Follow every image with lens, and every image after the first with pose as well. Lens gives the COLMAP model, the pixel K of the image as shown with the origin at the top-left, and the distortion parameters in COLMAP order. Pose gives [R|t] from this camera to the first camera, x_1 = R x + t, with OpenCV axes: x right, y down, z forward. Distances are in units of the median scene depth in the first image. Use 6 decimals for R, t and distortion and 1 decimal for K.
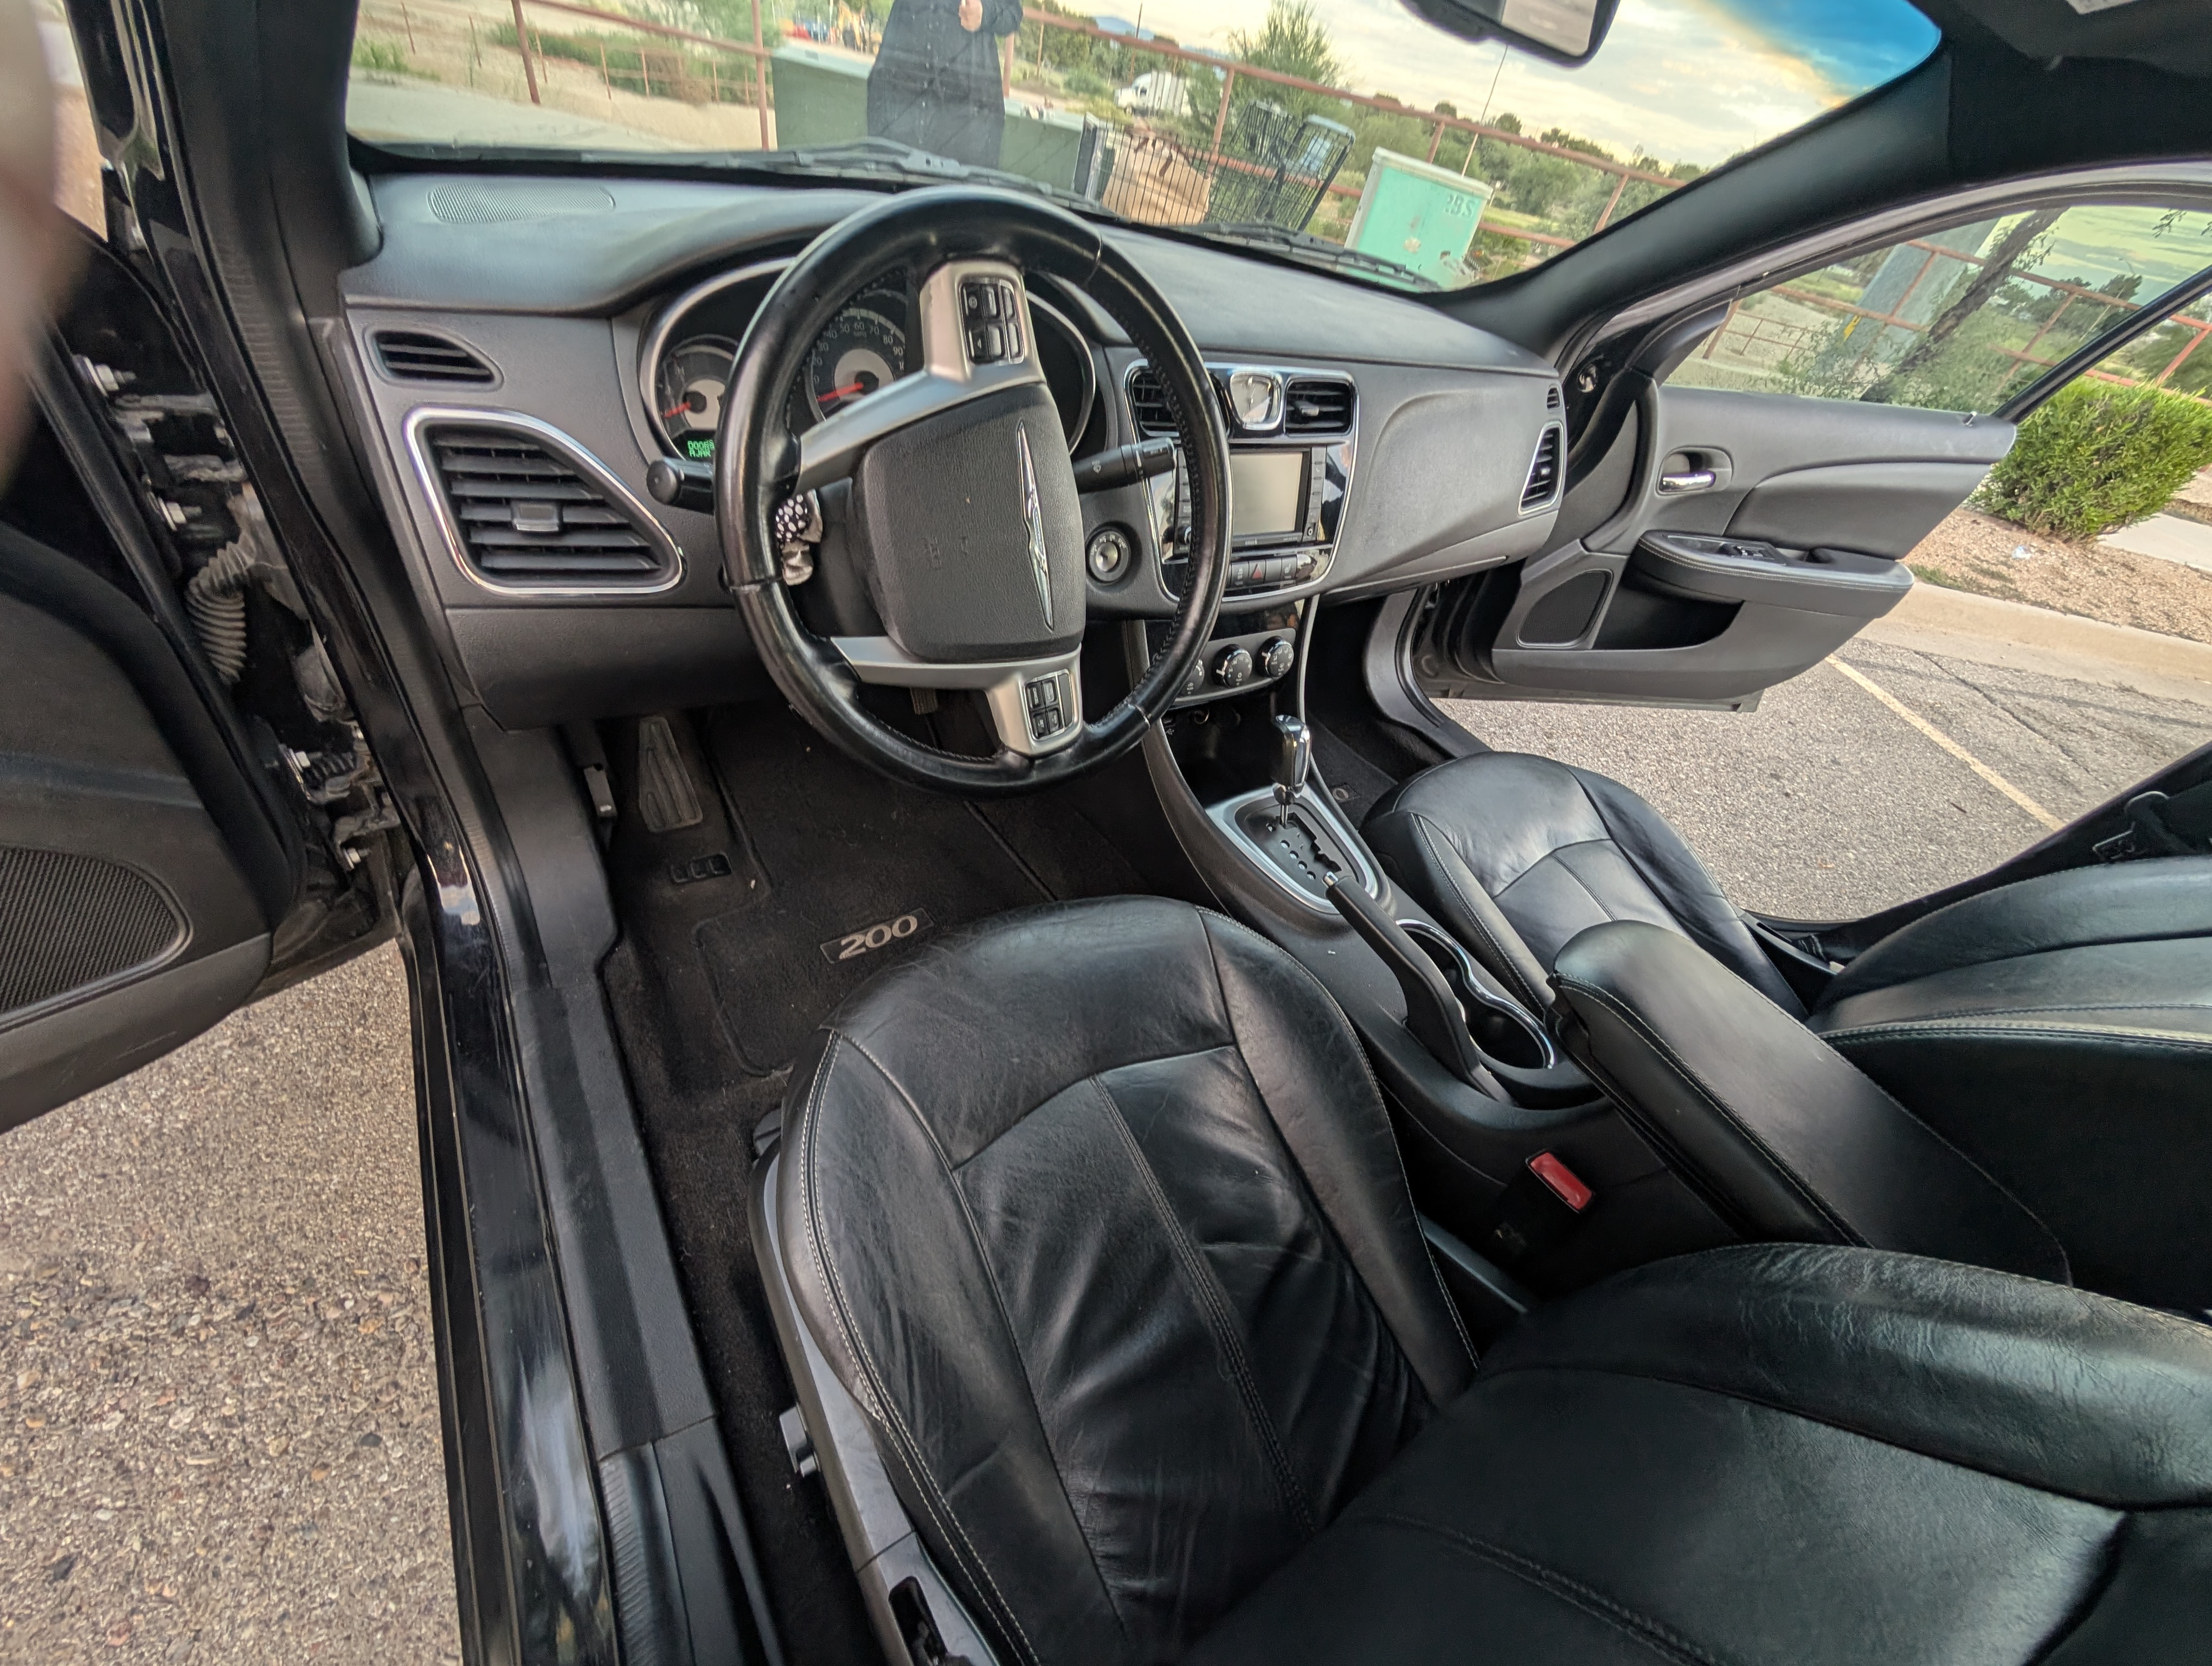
lens RADIAL K [[843.2, 0, 1112.1], [0, 843.2, 831.4], [0, 0, 1]] dist [0.002226, 0.000394]
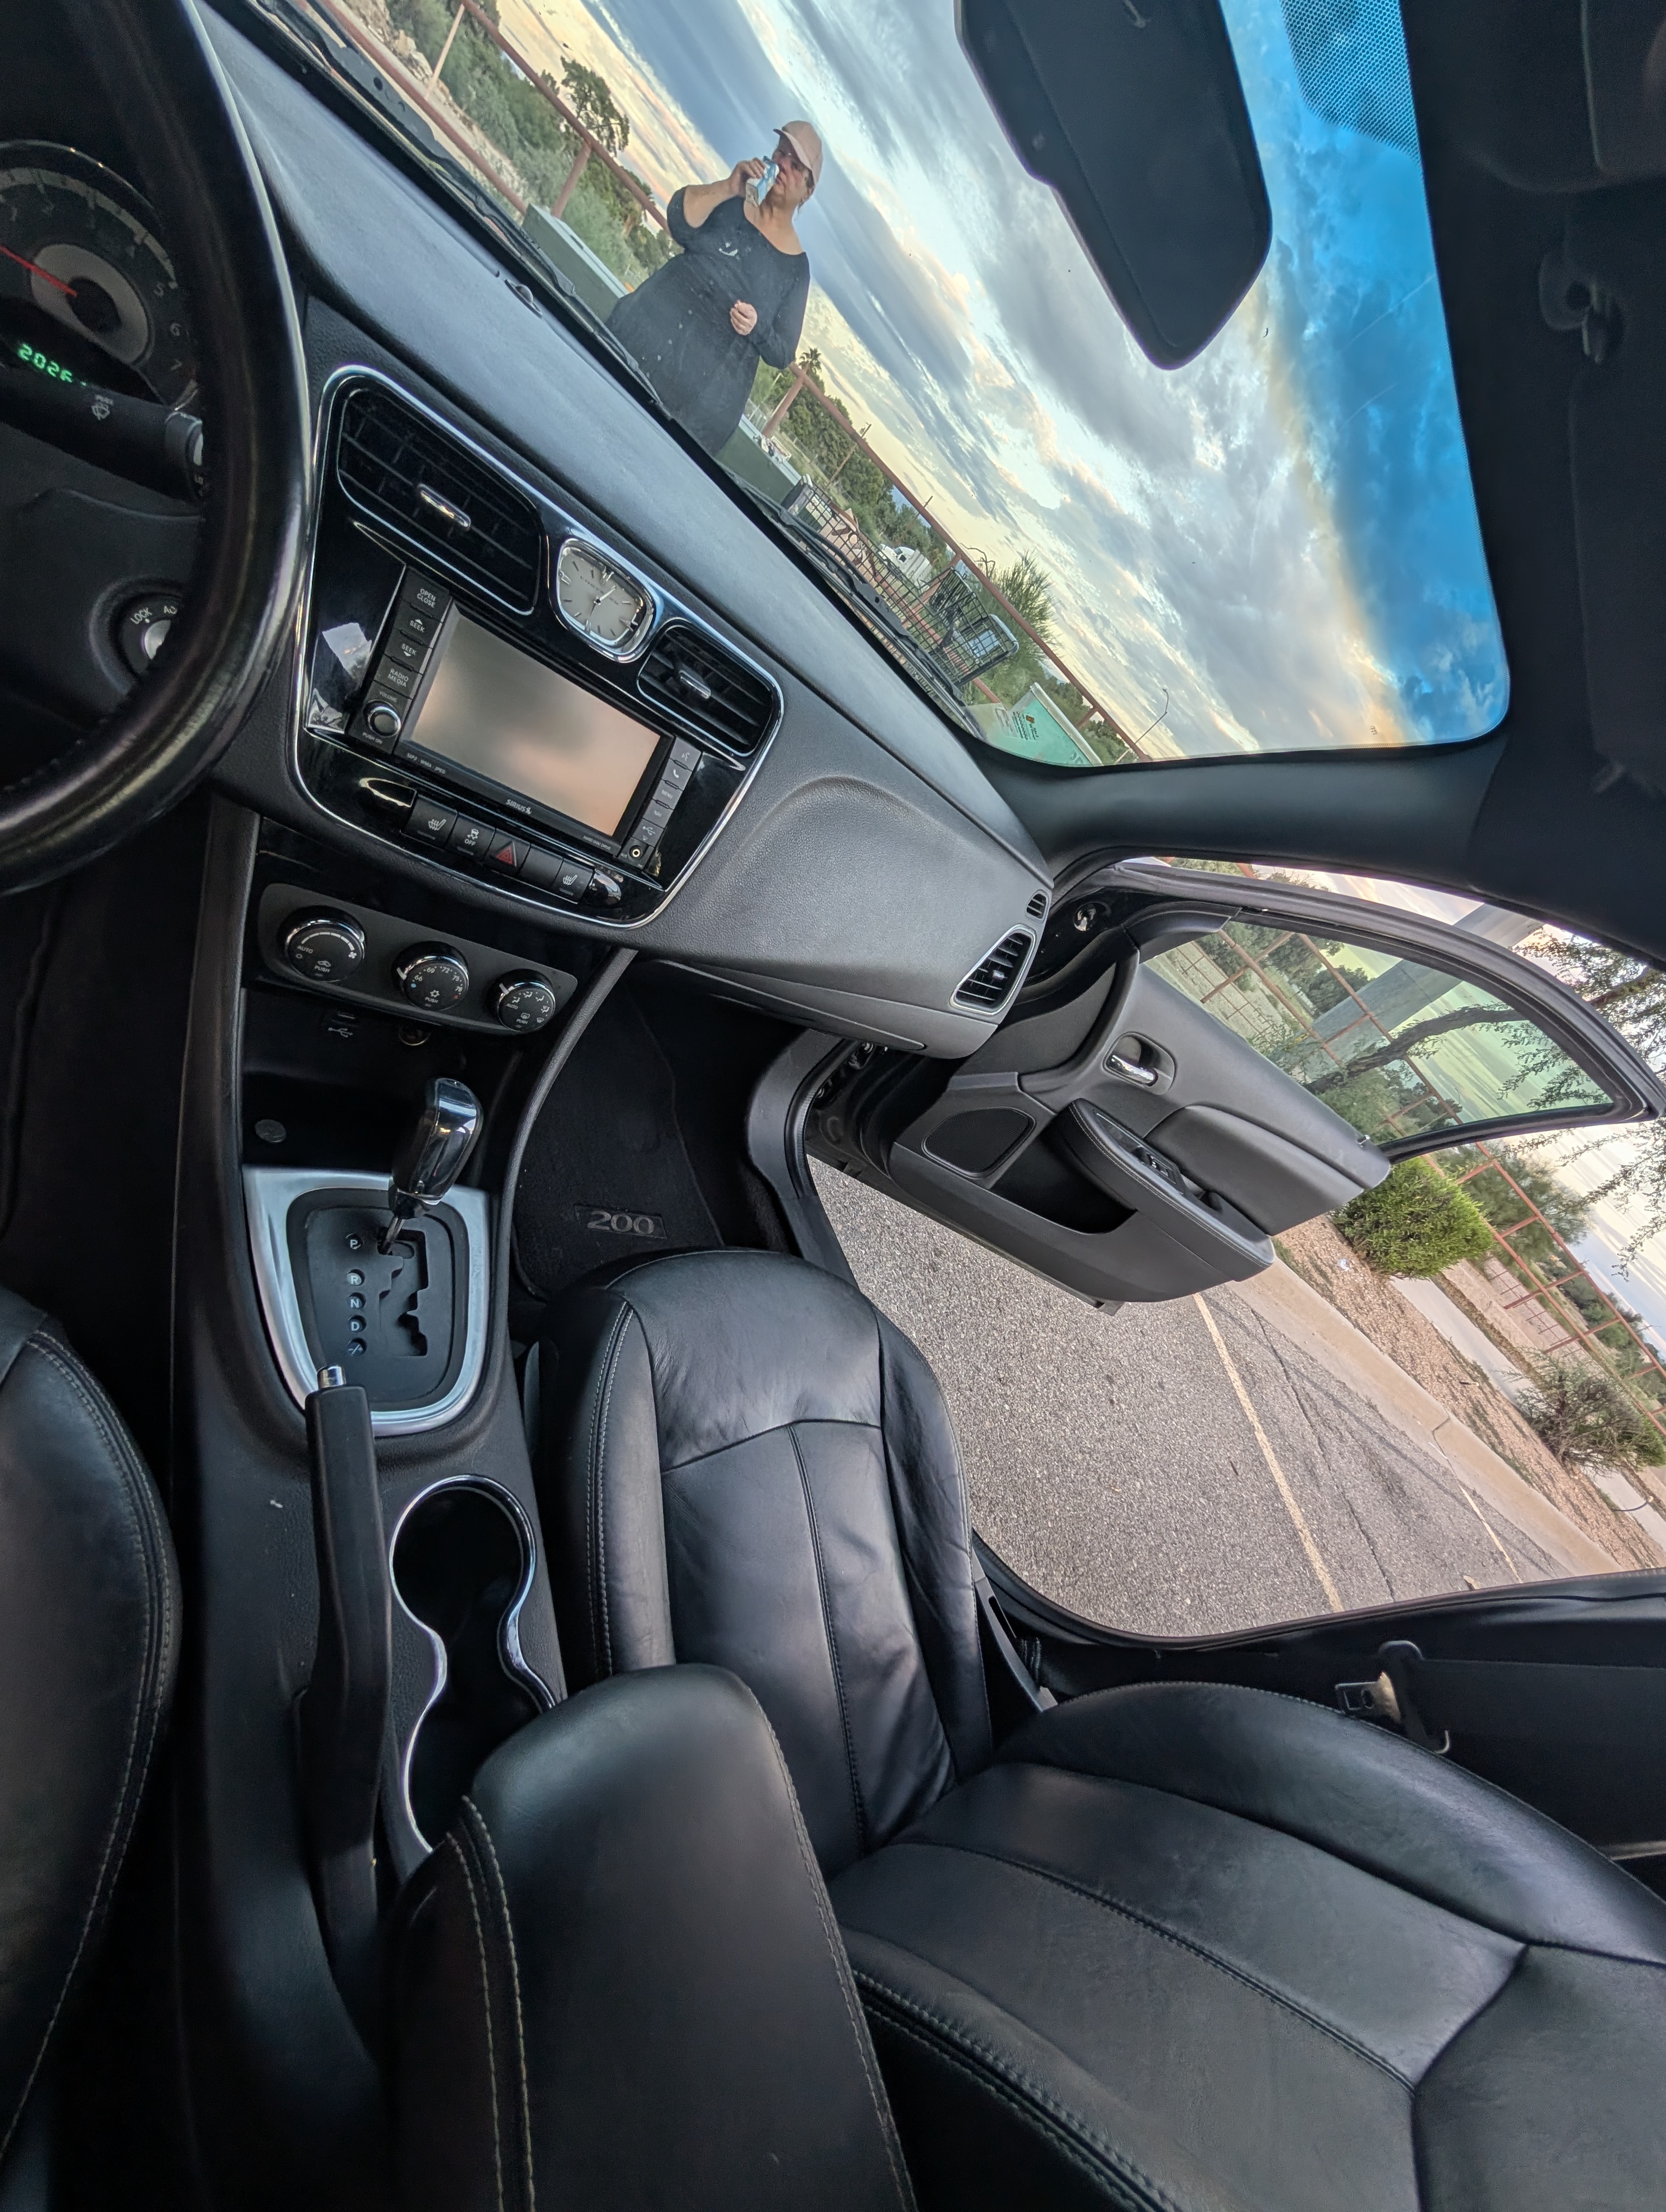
lens RADIAL K [[843.2, 0, 831.0], [0, 843.2, 1116.7], [0, 0, 1]] dist [0.002226, 0.000394]
pose [[0.863219, 0.439197, 0.248914, 0.293341], [-0.409473, 0.897530, -0.163622, -0.124128], [-0.295270, 0.039318, 0.954604, 0.332480]]
